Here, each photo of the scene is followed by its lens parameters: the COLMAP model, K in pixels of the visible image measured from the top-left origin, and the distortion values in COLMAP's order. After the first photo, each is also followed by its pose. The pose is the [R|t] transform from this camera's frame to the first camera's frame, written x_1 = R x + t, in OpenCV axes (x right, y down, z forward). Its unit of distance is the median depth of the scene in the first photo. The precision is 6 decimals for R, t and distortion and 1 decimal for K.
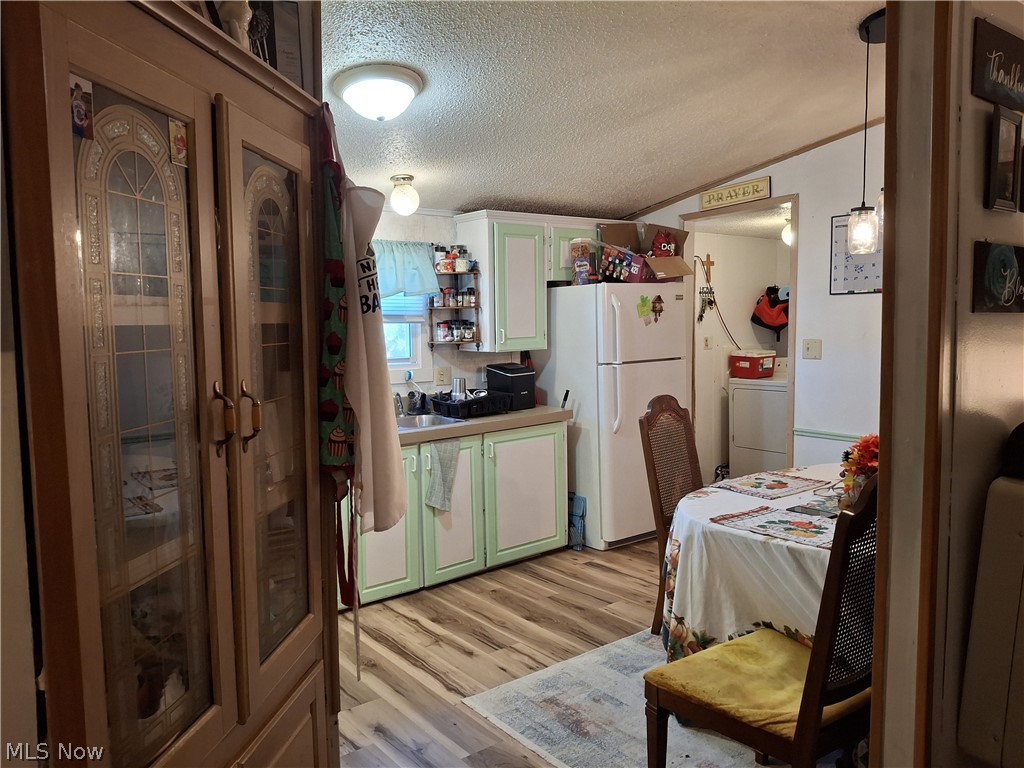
lens RADIAL K [[747.2, 0, 495.4], [0, 747.2, 383.1], [0, 0, 1]] dist [0.217917, -0.411205]
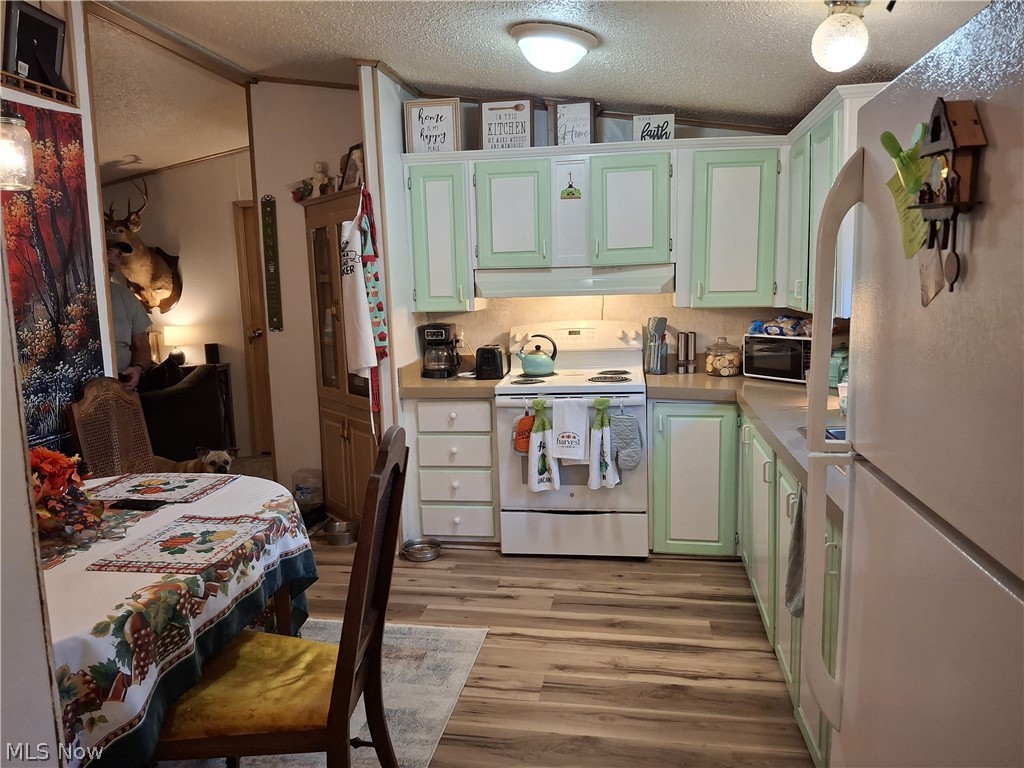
lens RADIAL K [[747.2, 0, 495.4], [0, 747.2, 383.1], [0, 0, 1]] dist [0.217917, -0.411205]
pose [[-0.728534, 0.130579, -0.672449, 0.410160], [-0.008612, 0.979840, 0.199599, -0.091979], [0.684956, 0.151206, -0.712722, 1.128668]]
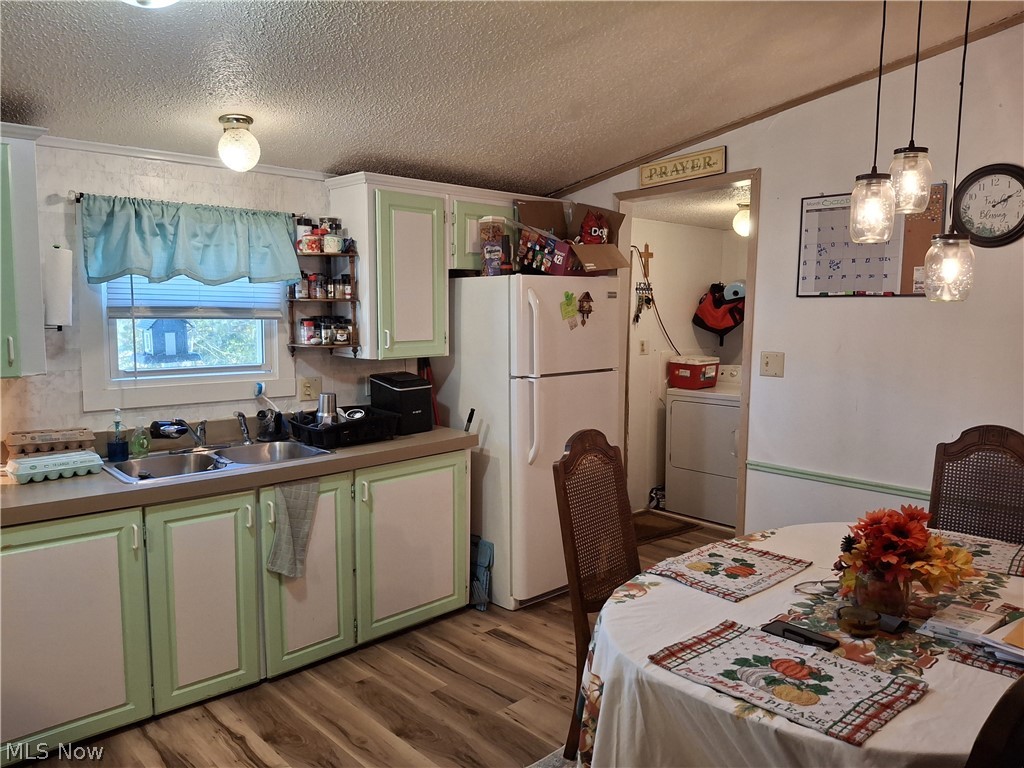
lens RADIAL K [[747.2, 0, 495.4], [0, 747.2, 383.1], [0, 0, 1]] dist [0.217917, -0.411205]
pose [[0.996499, 0.015414, 0.082170, 0.057650], [-0.016619, 0.999764, 0.014005, -0.030272], [-0.081934, -0.015321, 0.996520, 0.221213]]
